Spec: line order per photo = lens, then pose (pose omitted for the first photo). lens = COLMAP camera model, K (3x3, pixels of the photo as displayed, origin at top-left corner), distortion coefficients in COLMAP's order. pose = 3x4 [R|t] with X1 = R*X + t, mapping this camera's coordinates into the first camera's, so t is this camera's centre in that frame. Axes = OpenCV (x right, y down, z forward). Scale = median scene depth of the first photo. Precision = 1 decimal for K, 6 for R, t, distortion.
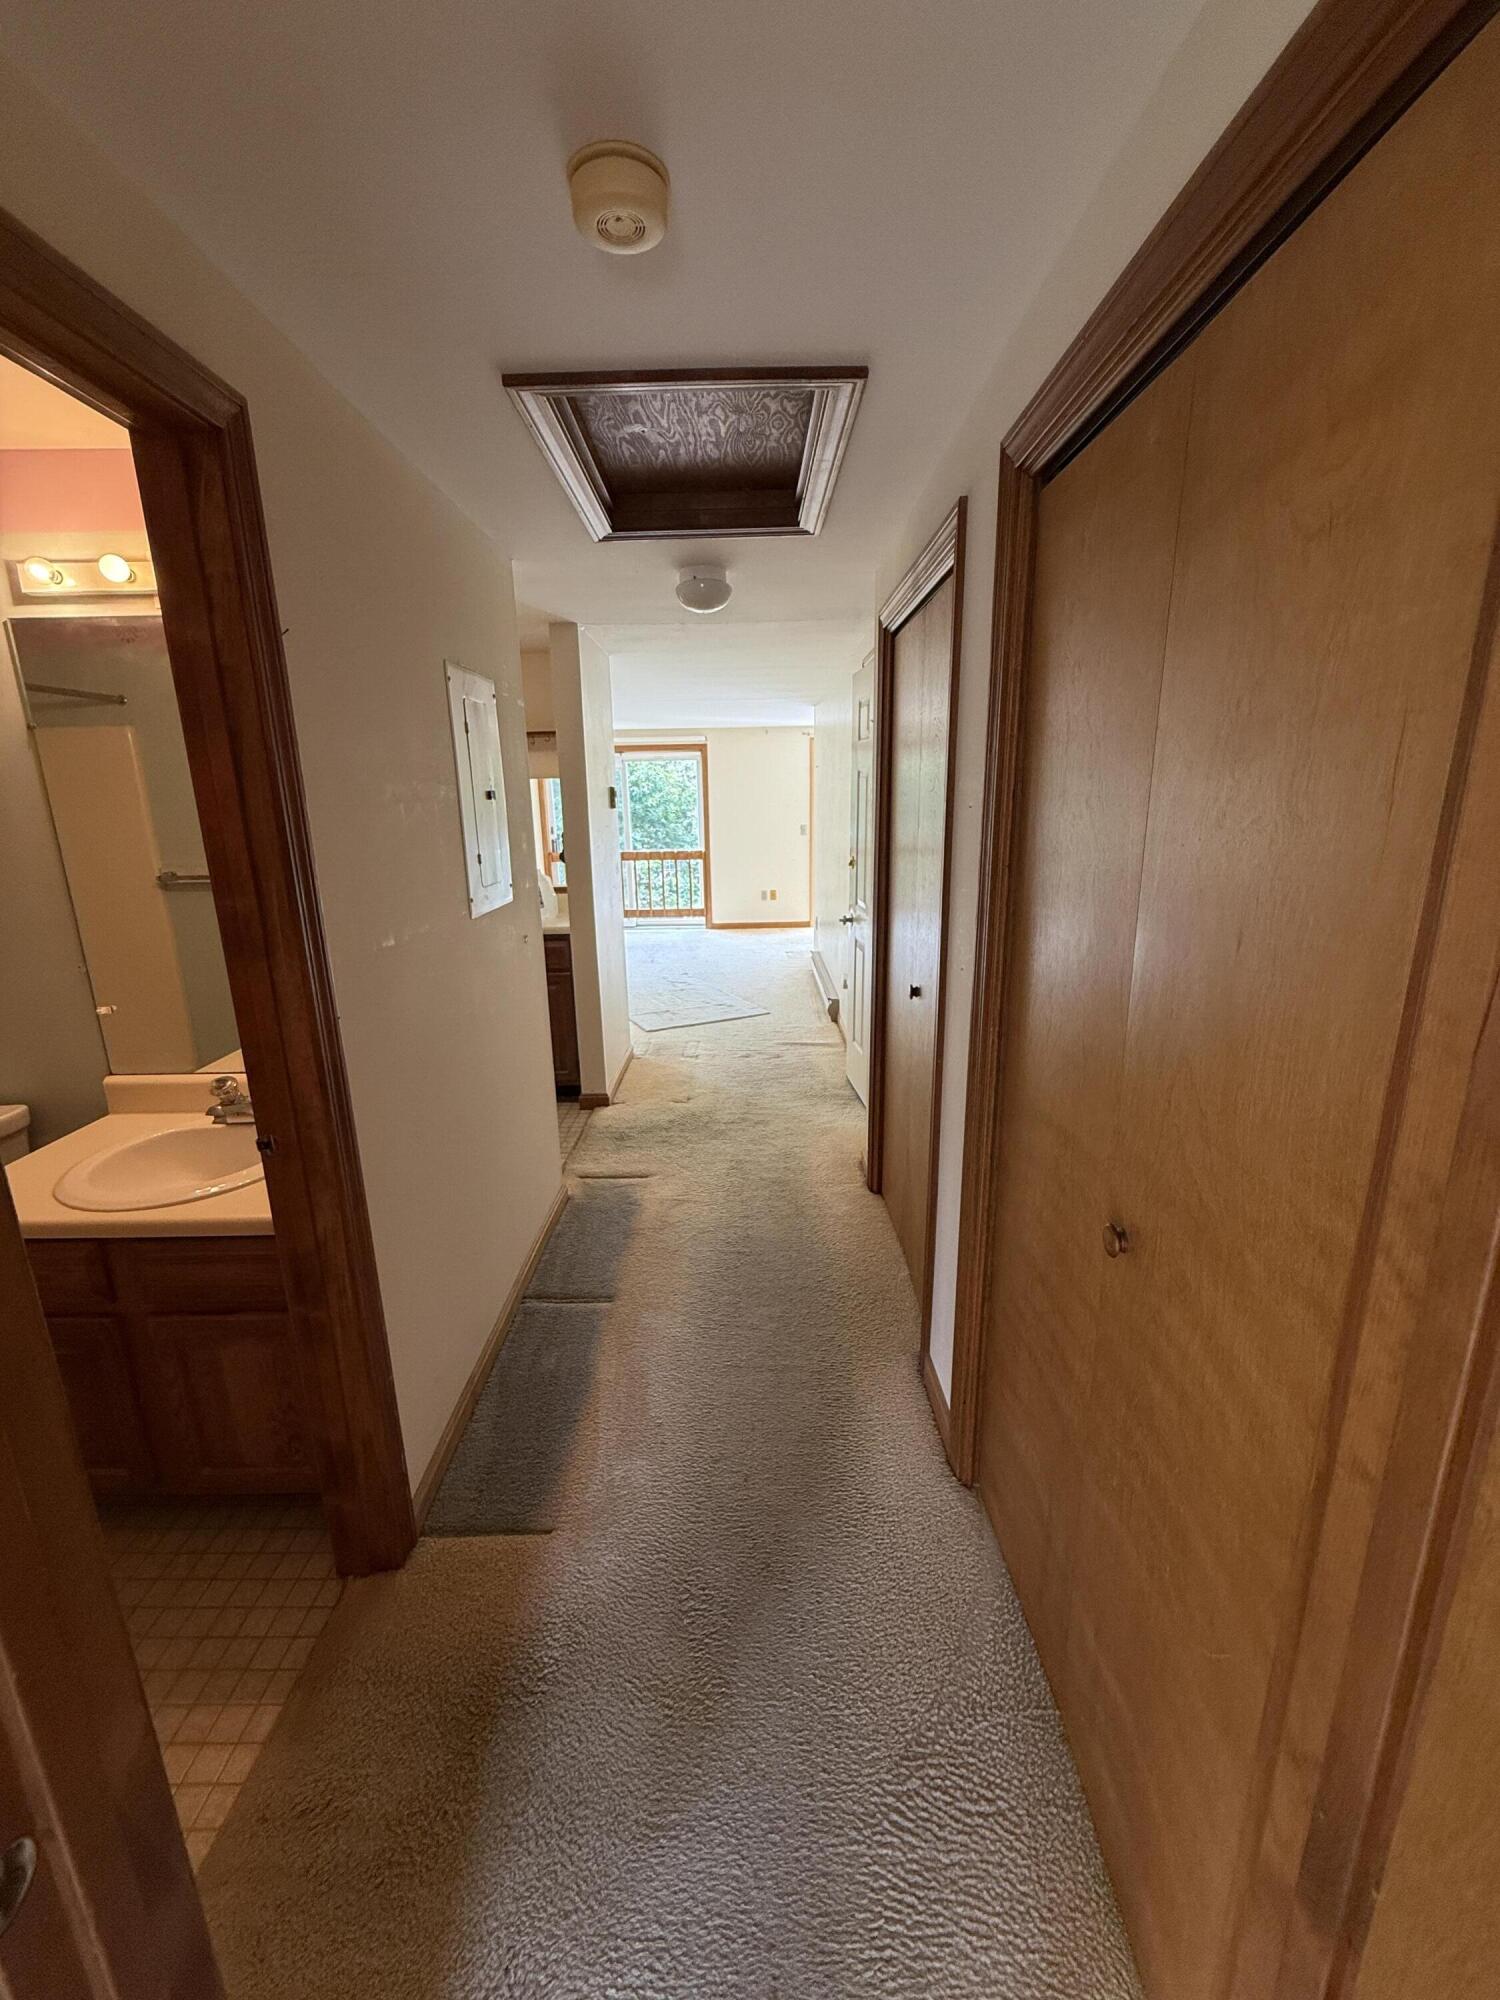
lens RADIAL K [[792.2, 0, 755.9], [0, 792.2, 993.3], [0, 0, 1]] dist [0.000298, 0.000080]
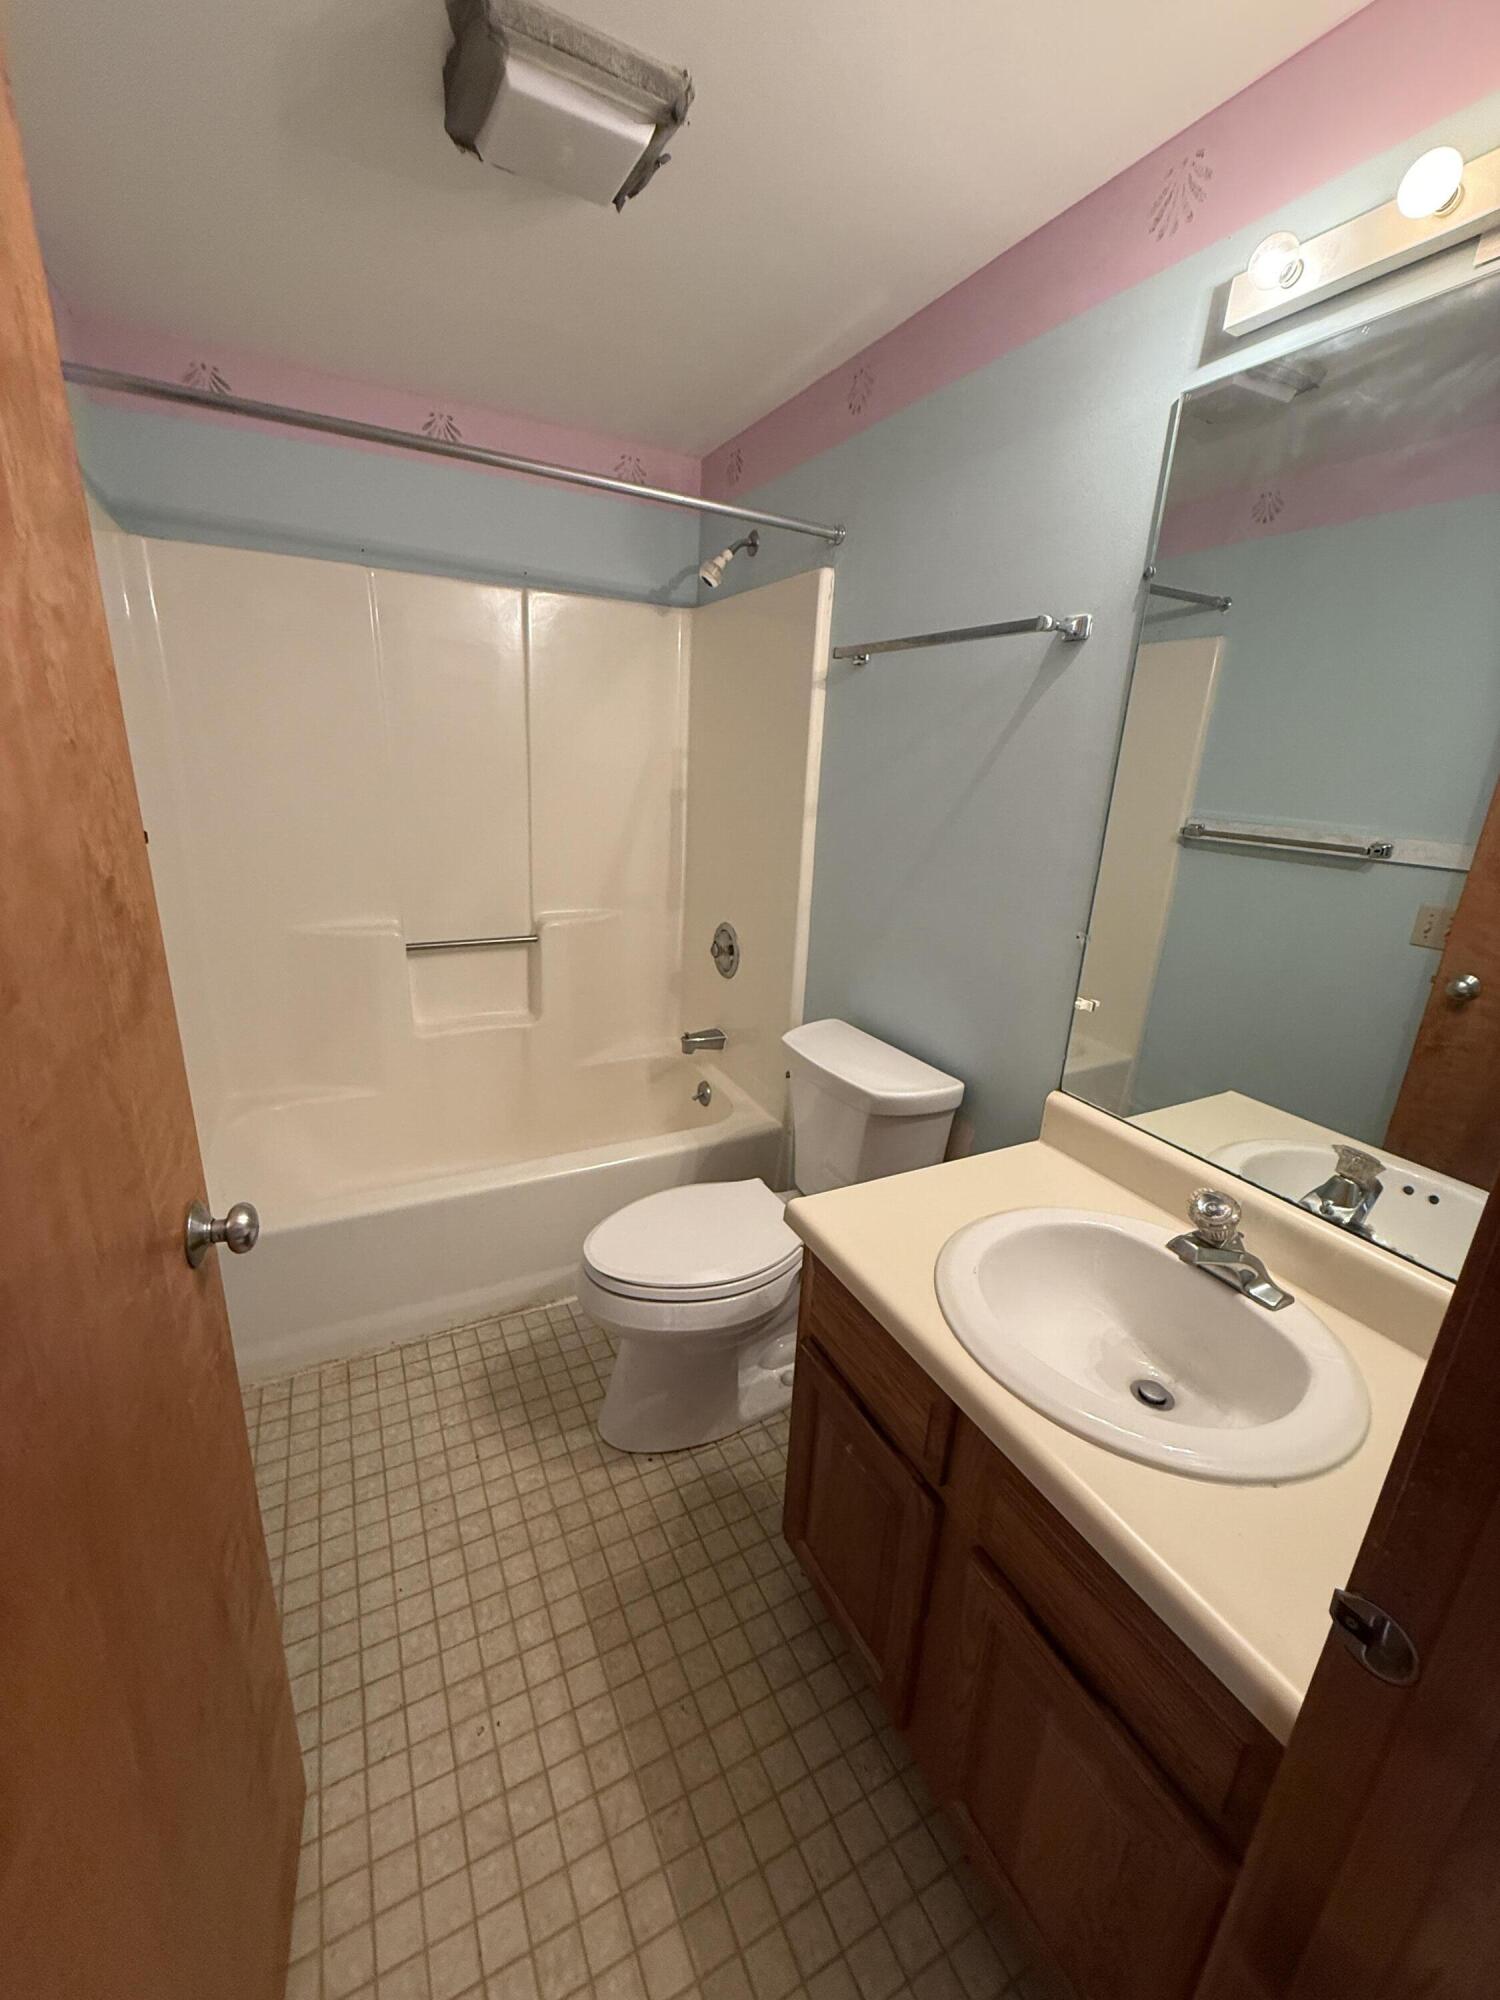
lens RADIAL K [[792.2, 0, 755.9], [0, 792.2, 993.3], [0, 0, 1]] dist [0.000298, 0.000080]
pose [[0.456362, 0.300571, -0.837491, -0.379124], [-0.271144, 0.943430, 0.190841, -0.041222], [0.847475, 0.139988, 0.512044, 0.404680]]
